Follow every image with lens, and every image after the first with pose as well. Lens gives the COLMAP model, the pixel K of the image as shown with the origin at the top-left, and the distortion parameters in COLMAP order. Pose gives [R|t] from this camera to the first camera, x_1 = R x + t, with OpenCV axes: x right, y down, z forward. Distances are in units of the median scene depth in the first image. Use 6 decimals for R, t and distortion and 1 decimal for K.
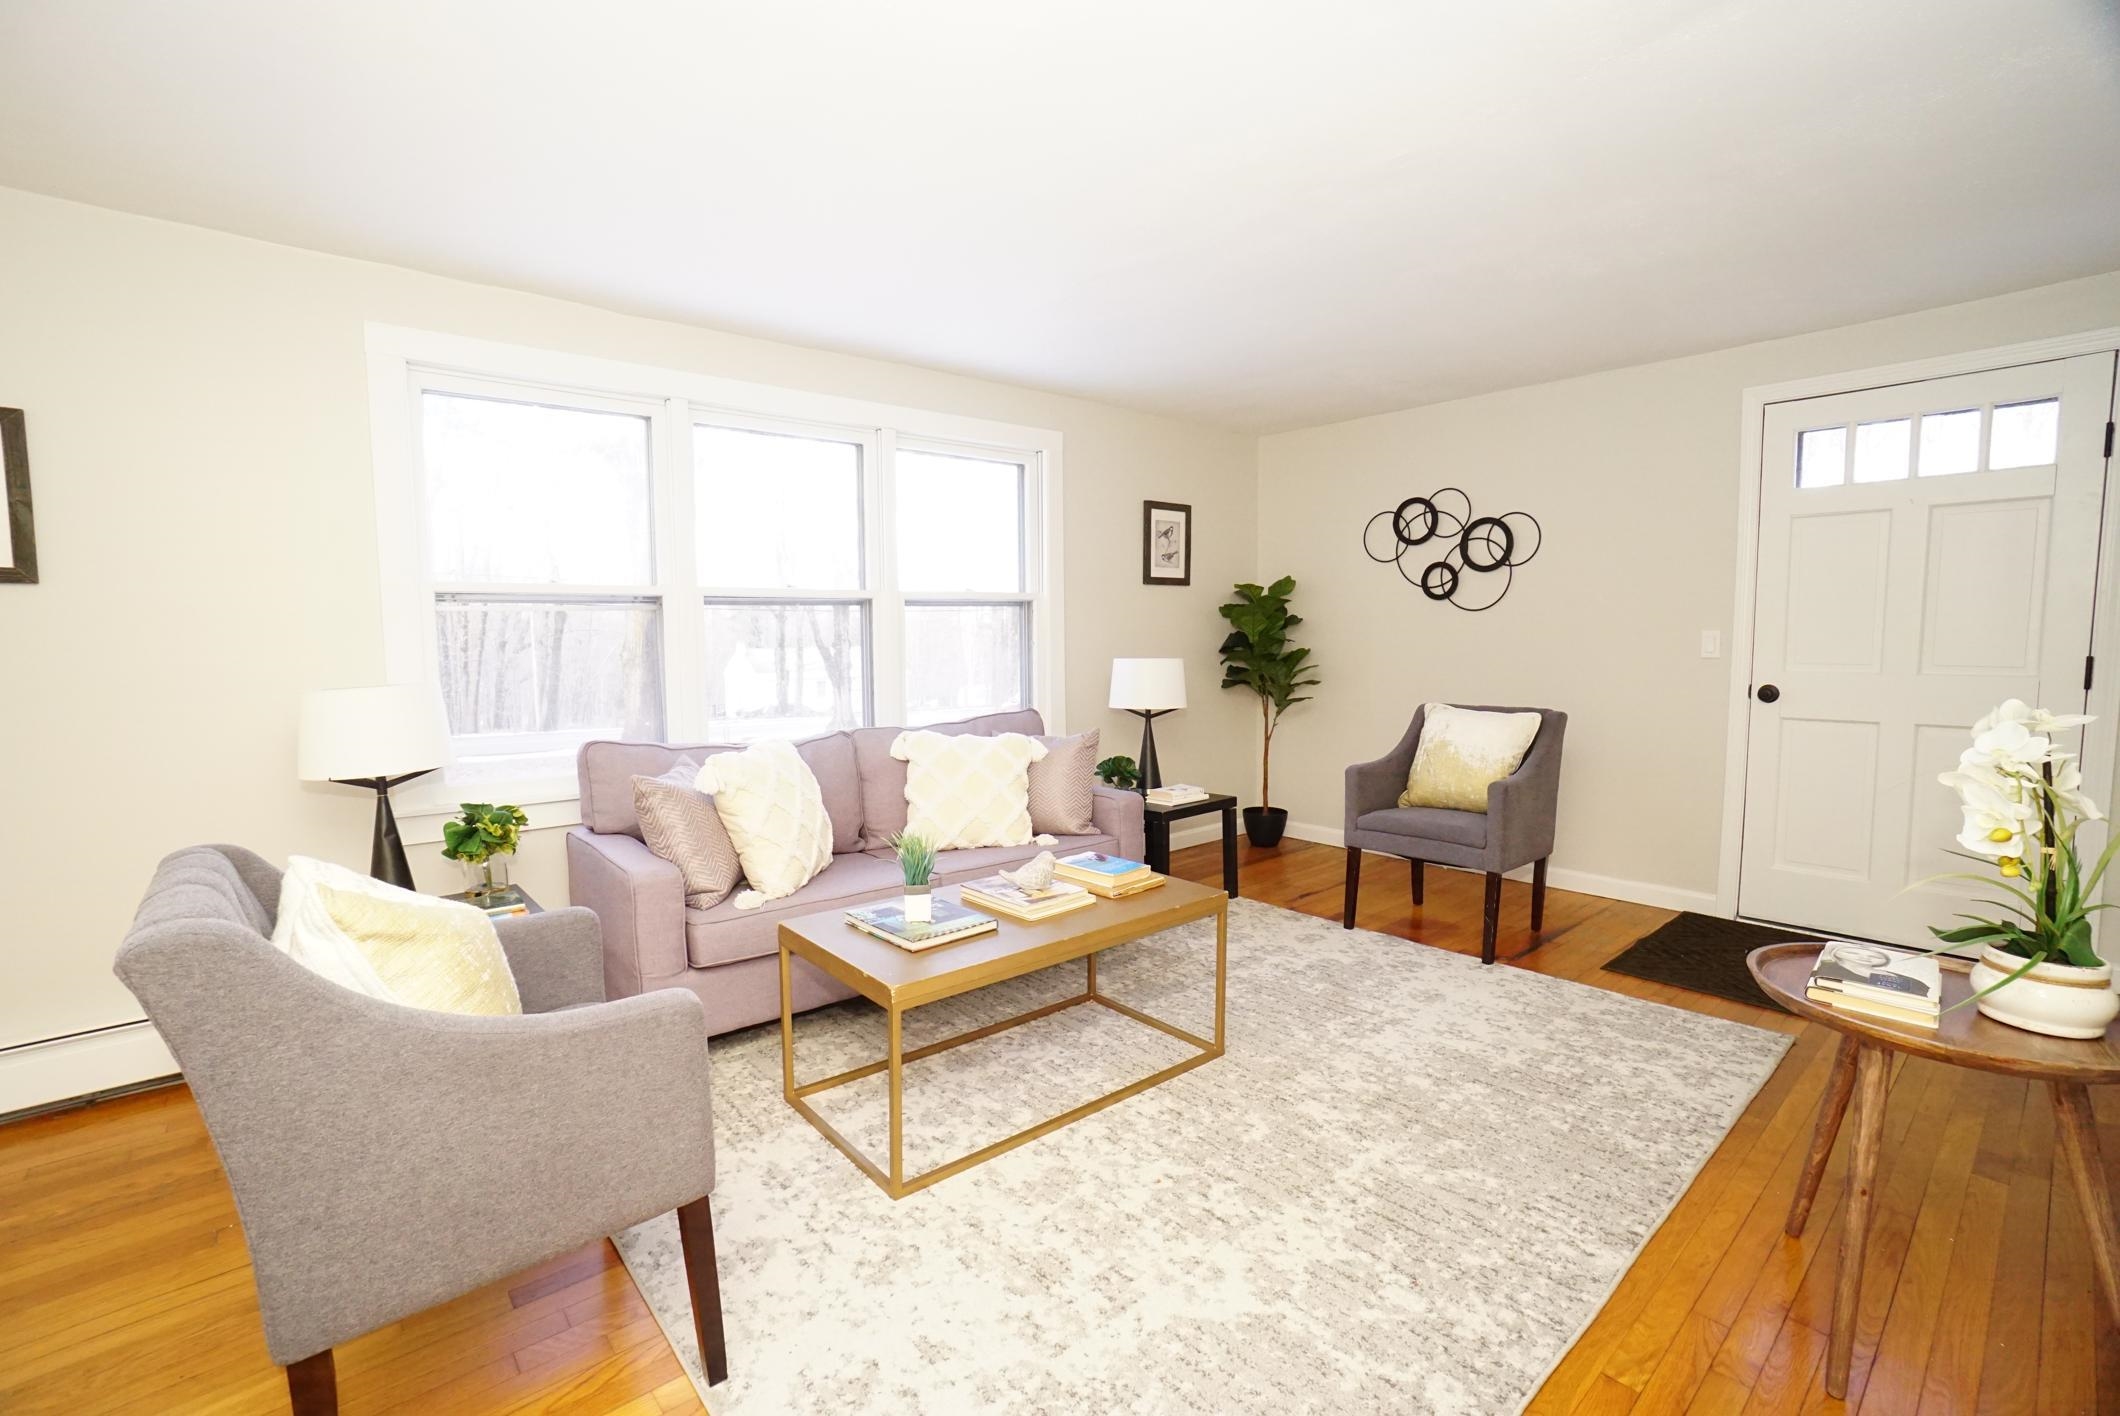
lens RADIAL K [[912.2, 0, 1064.3], [0, 912.2, 722.7], [0, 0, 1]] dist [-0.049672, 0.018638]
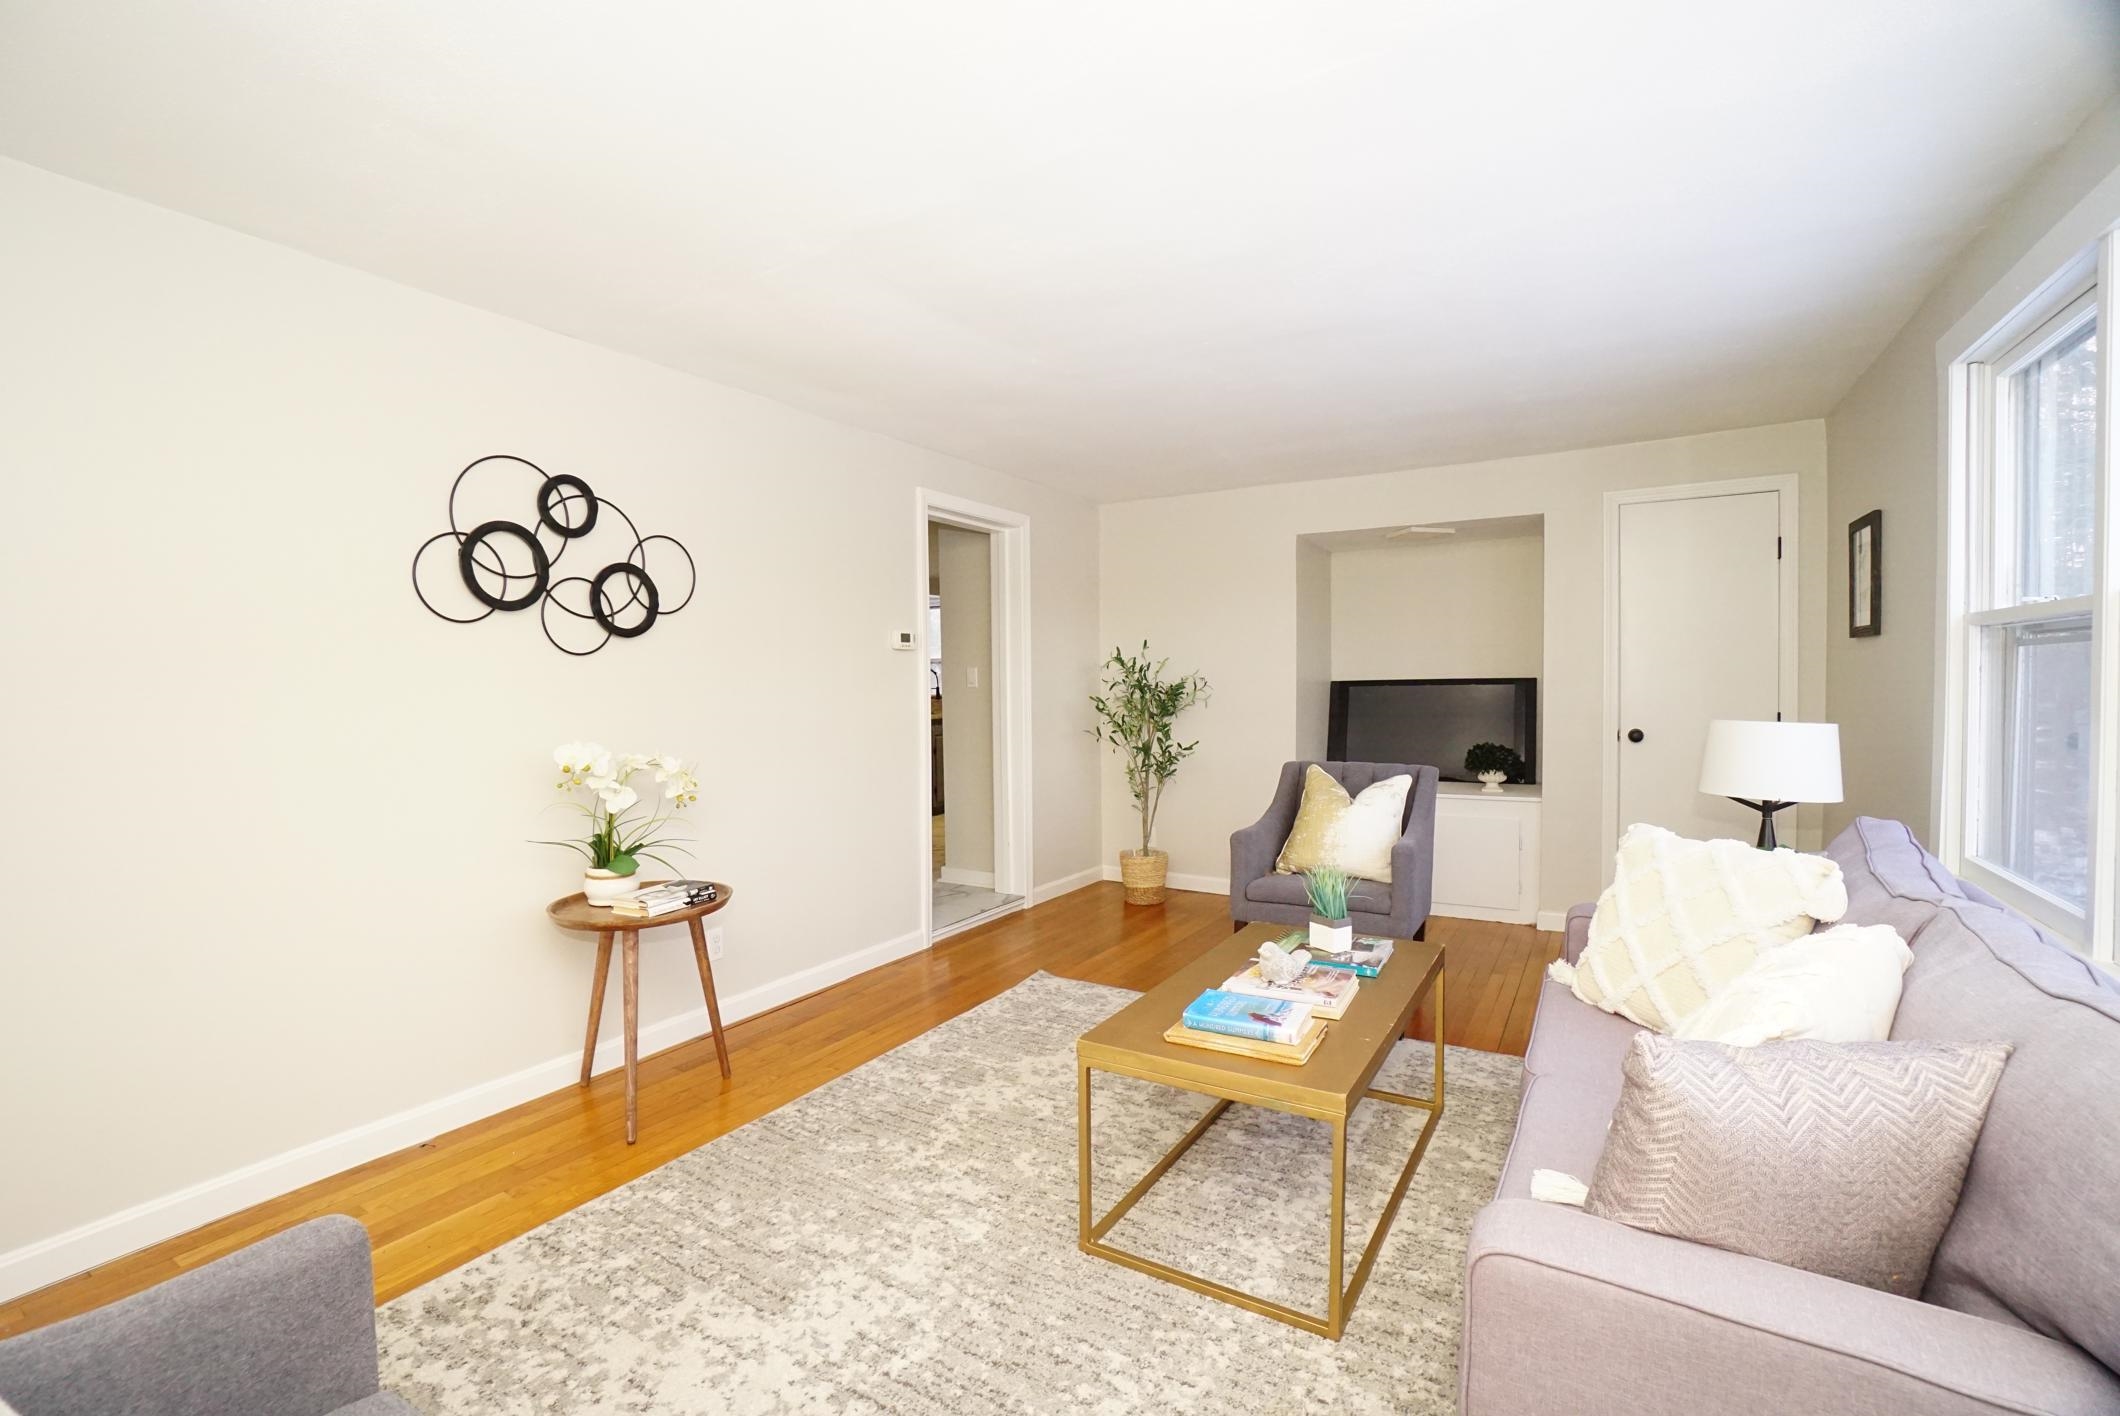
lens RADIAL K [[940.1, 0, 1049.9], [0, 940.1, 703.5], [0, 0, 1]] dist [-0.020147, 0.000152]
pose [[-0.954769, 0.026526, -0.296162, 0.504528], [-0.010785, 0.992268, 0.123640, -0.222988], [0.297152, 0.121242, -0.947101, 2.013902]]
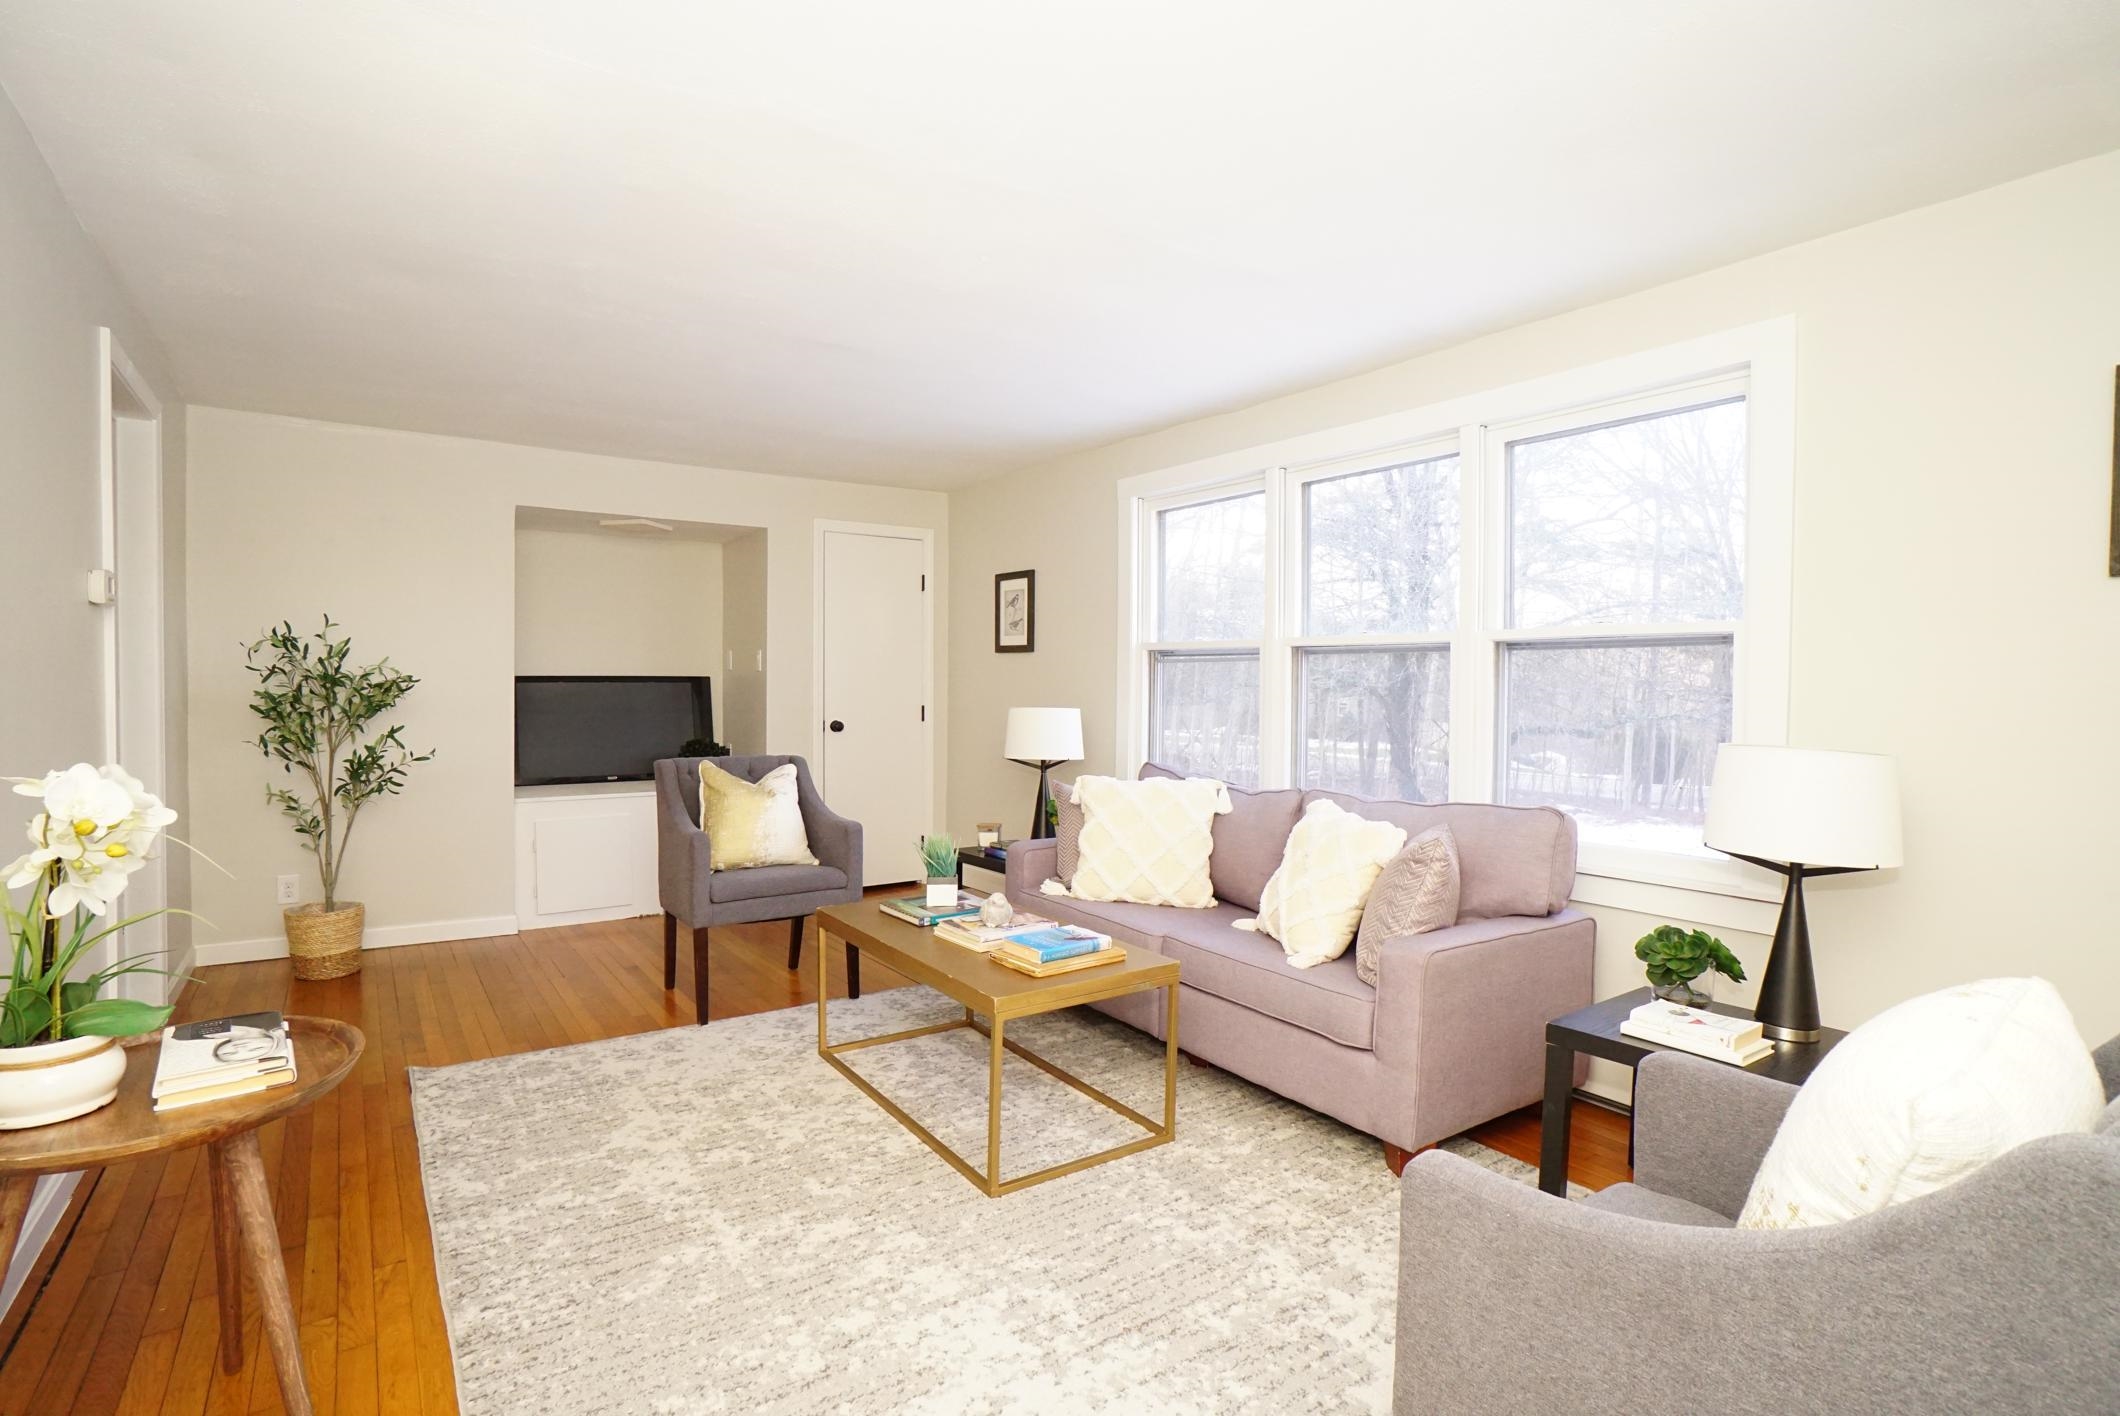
lens RADIAL K [[1025.1, 0, 1046.6], [0, 1025.1, 720.4], [0, 0, 1]] dist [-0.054738, 0.022733]
pose [[-0.106520, 0.039521, -0.993525, 1.261168], [-0.107990, 0.992839, 0.051072, -0.129385], [0.988429, 0.112731, -0.101489, 1.309368]]
